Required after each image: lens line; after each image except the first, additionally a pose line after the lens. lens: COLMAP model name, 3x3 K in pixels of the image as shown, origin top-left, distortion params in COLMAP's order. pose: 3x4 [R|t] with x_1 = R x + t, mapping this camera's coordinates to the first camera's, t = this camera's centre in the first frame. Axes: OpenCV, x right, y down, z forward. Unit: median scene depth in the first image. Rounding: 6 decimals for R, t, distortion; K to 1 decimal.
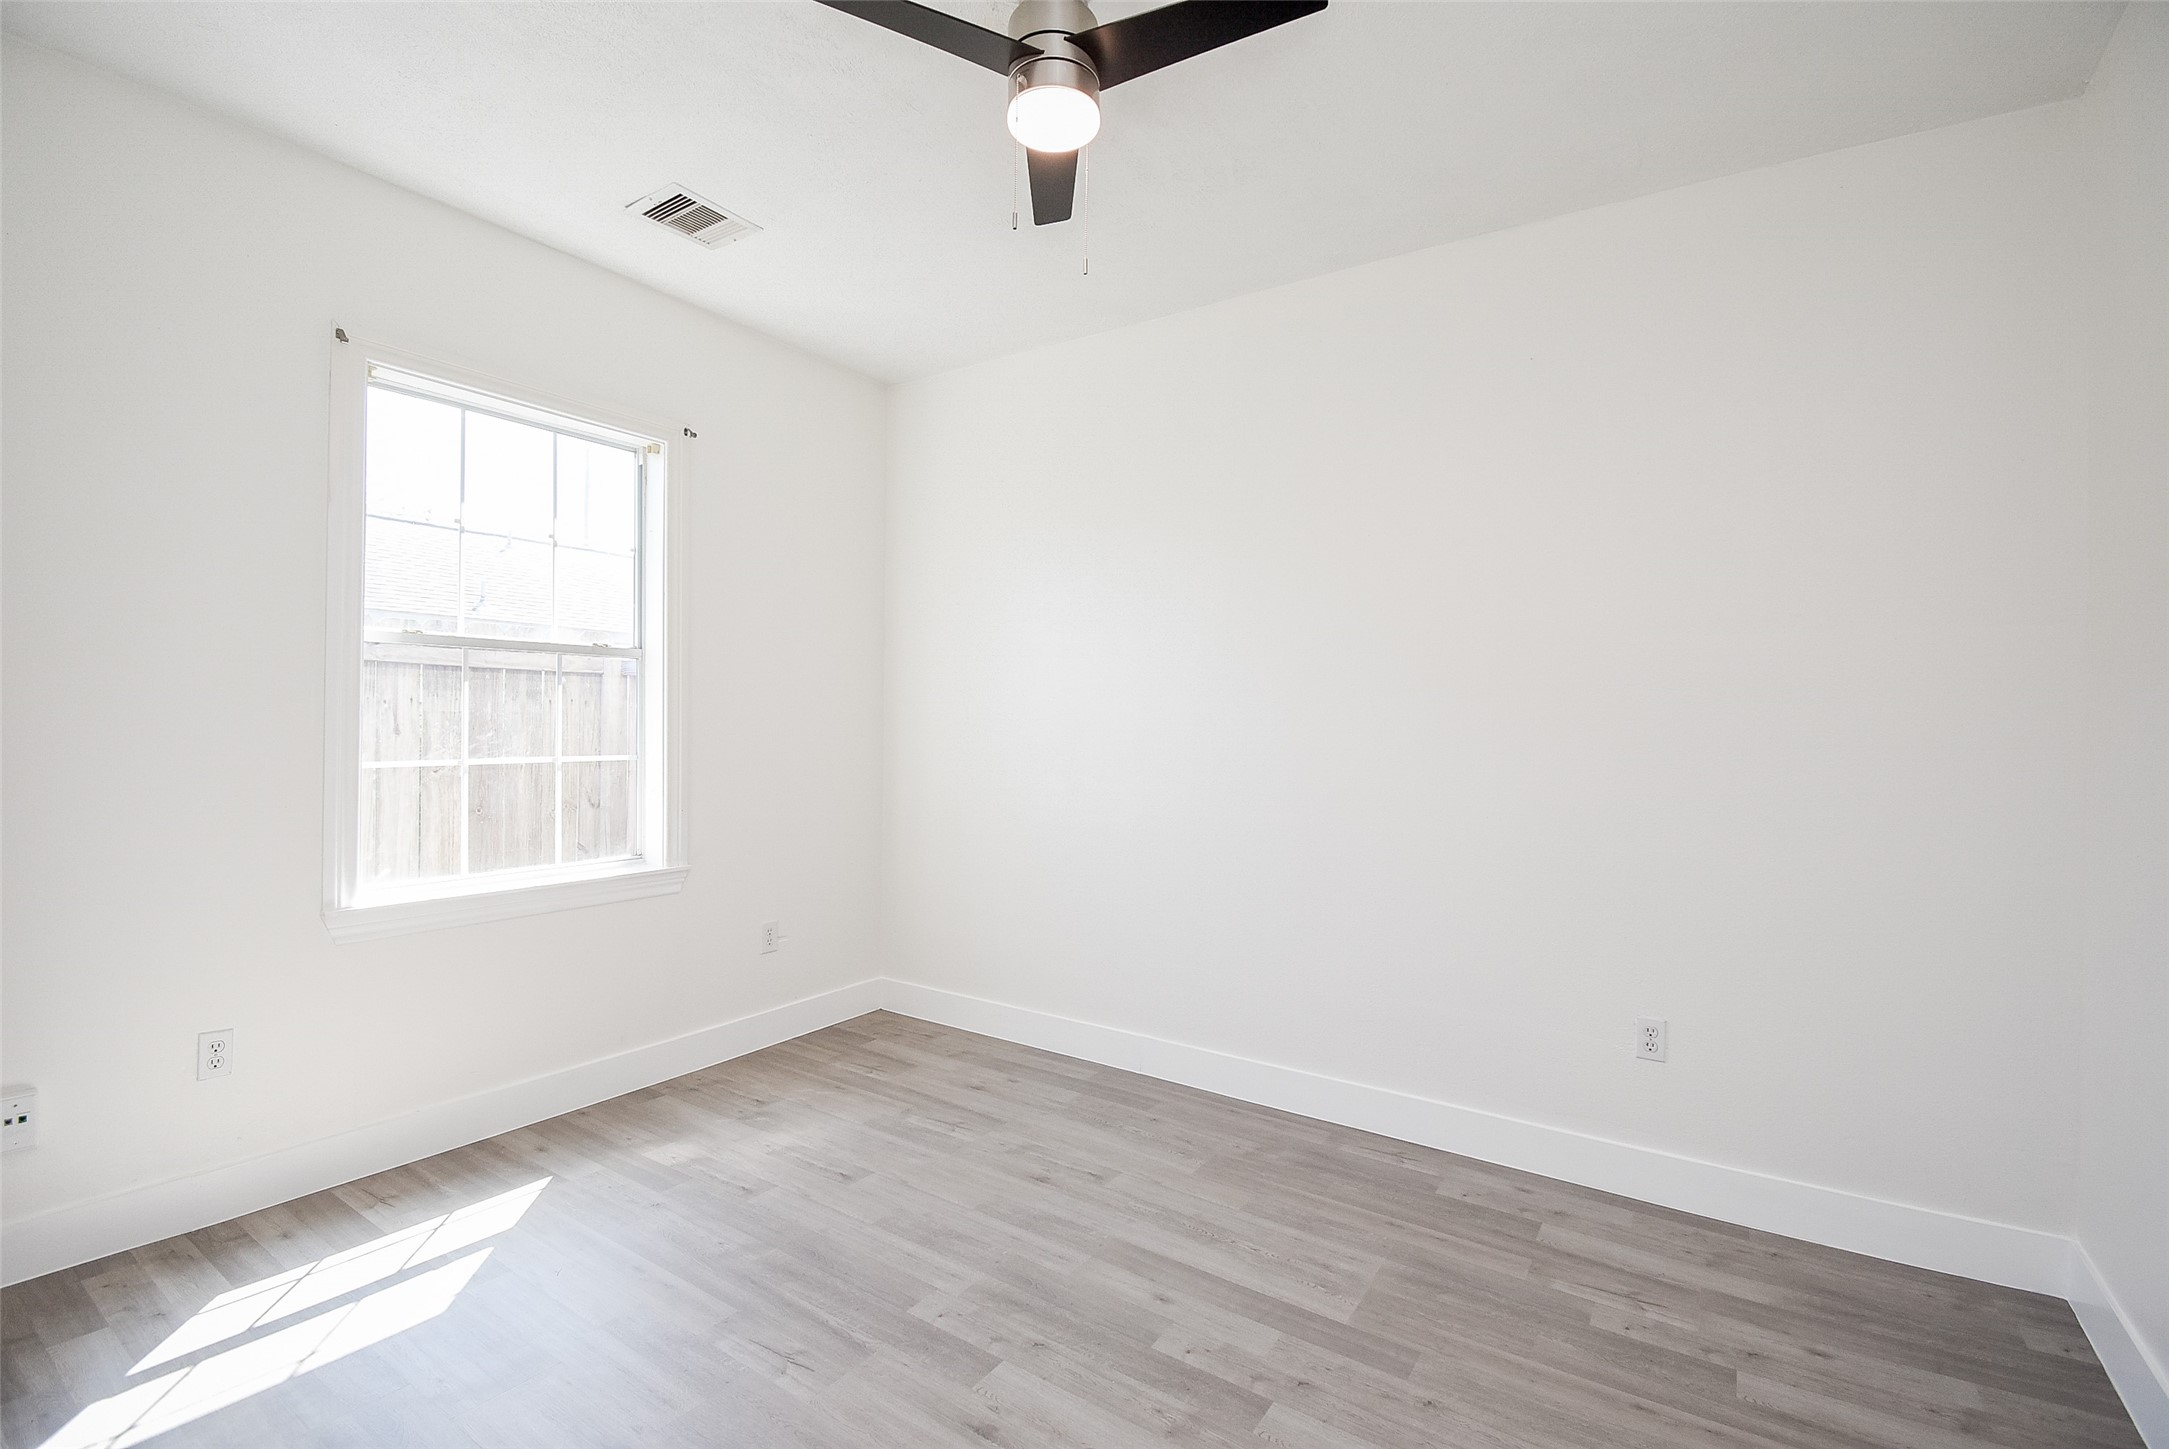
lens RADIAL K [[965.6, 0, 1083.4], [0, 965.6, 724.7], [0, 0, 1]] dist [-0.005333, -0.001158]
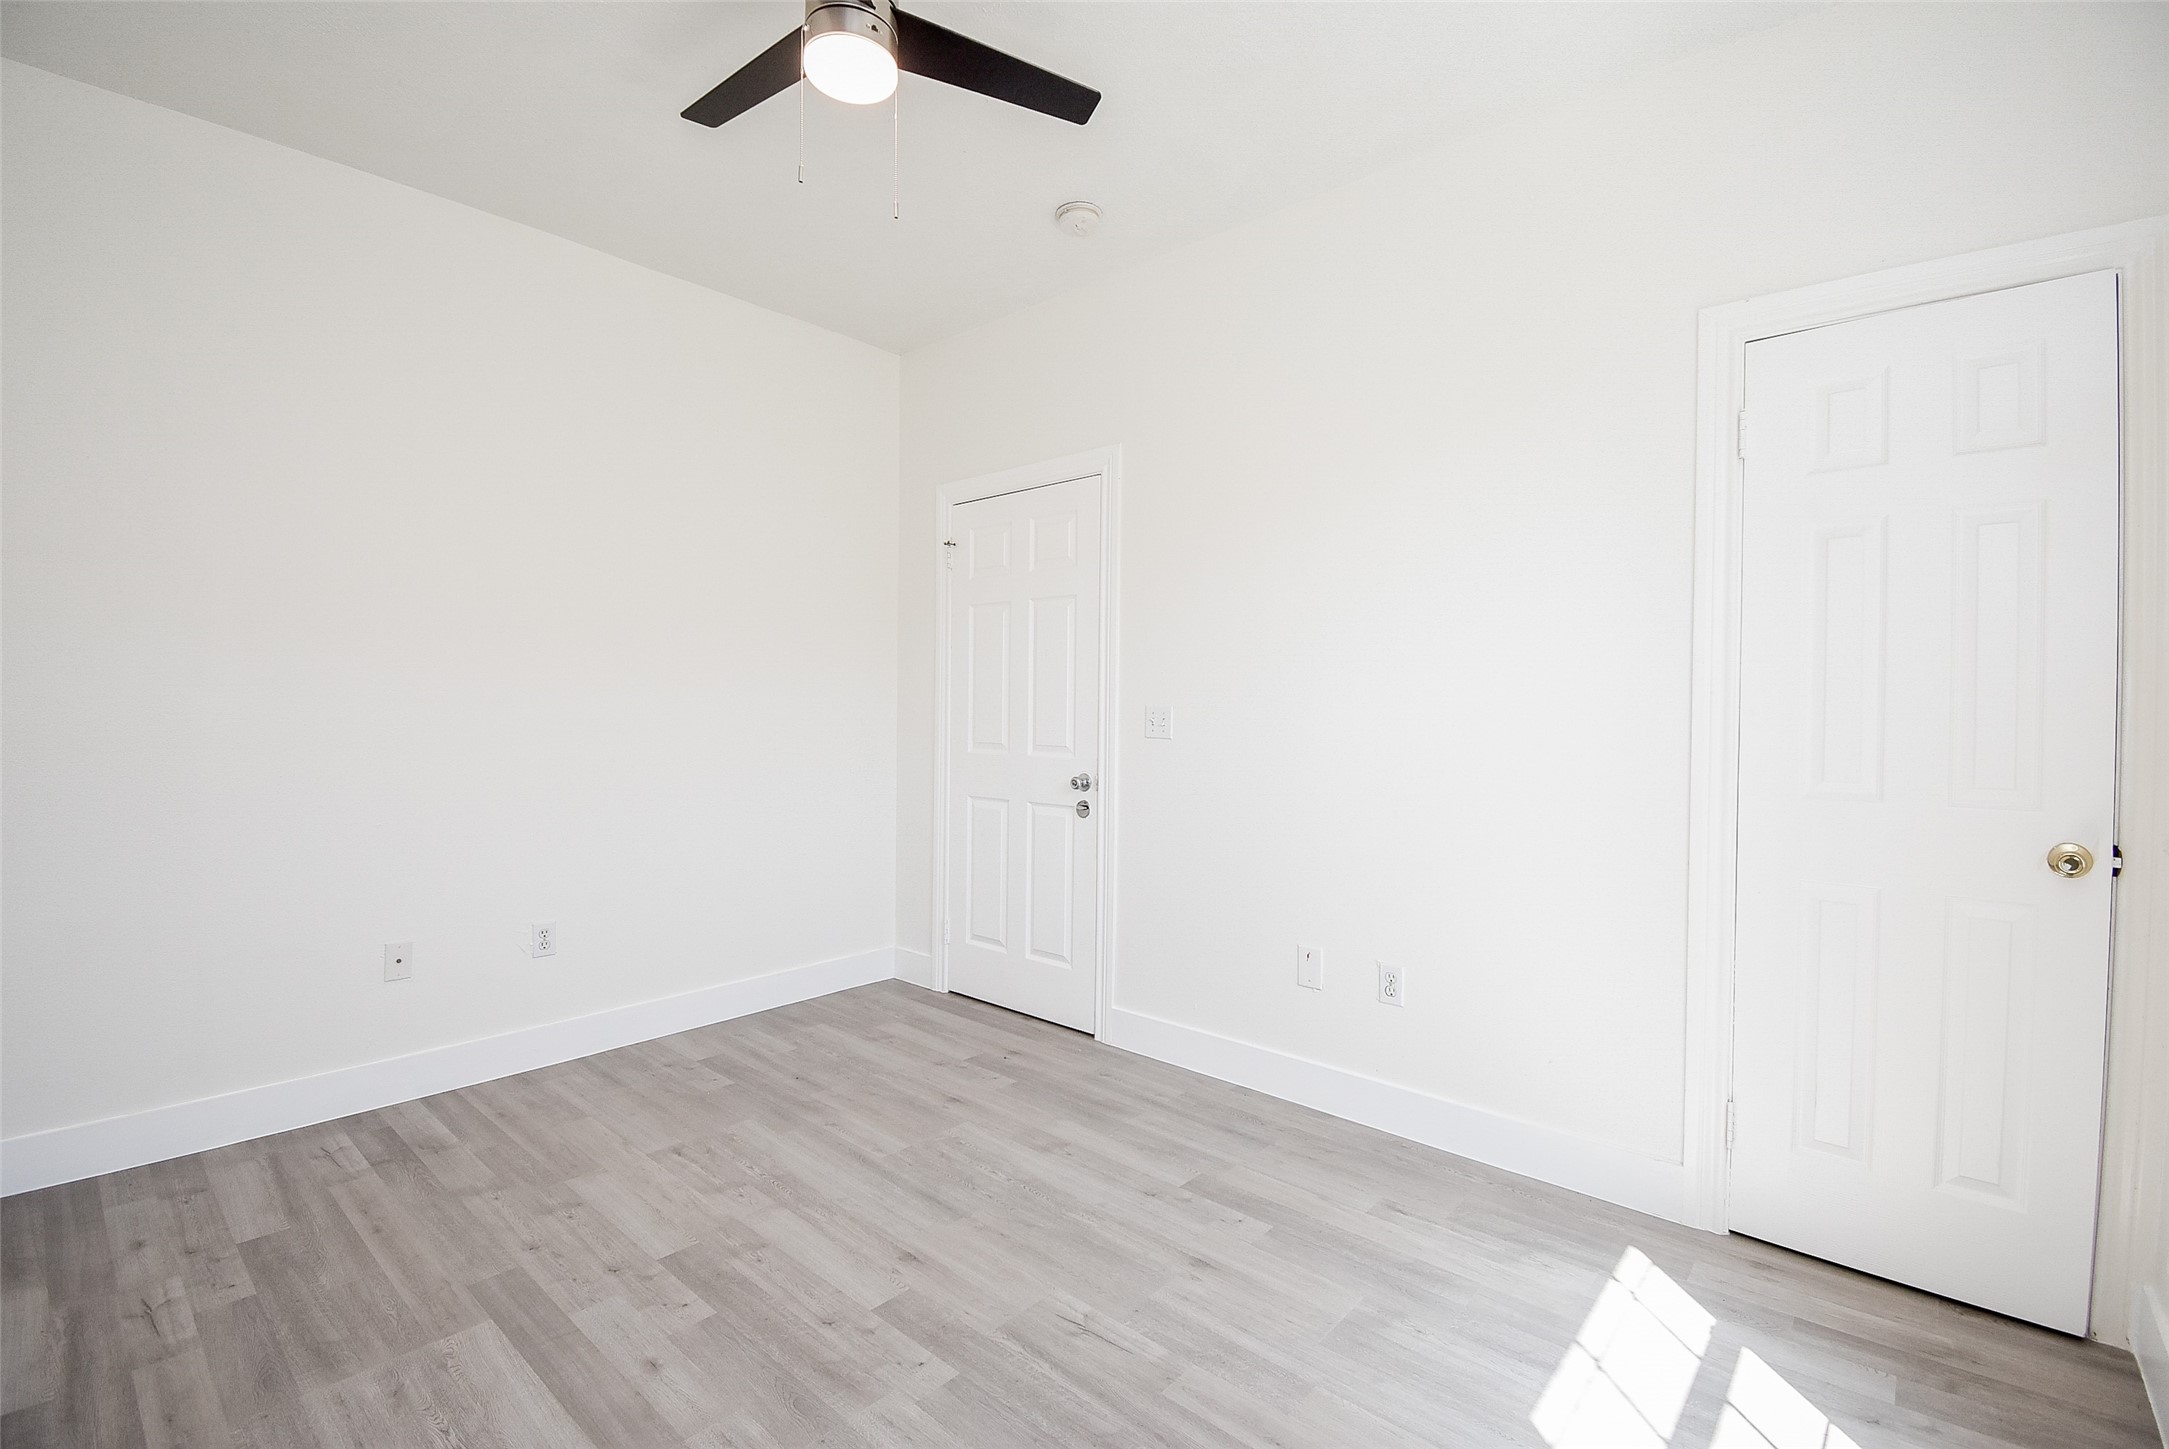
lens RADIAL K [[965.6, 0, 1086.1], [0, 965.6, 718.8], [0, 0, 1]] dist [-0.005333, -0.001158]
pose [[-0.992061, -0.020879, 0.124009, -0.412130], [-0.019790, 0.999754, 0.010008, 0.033681], [-0.124187, 0.007474, -0.992231, 1.942048]]
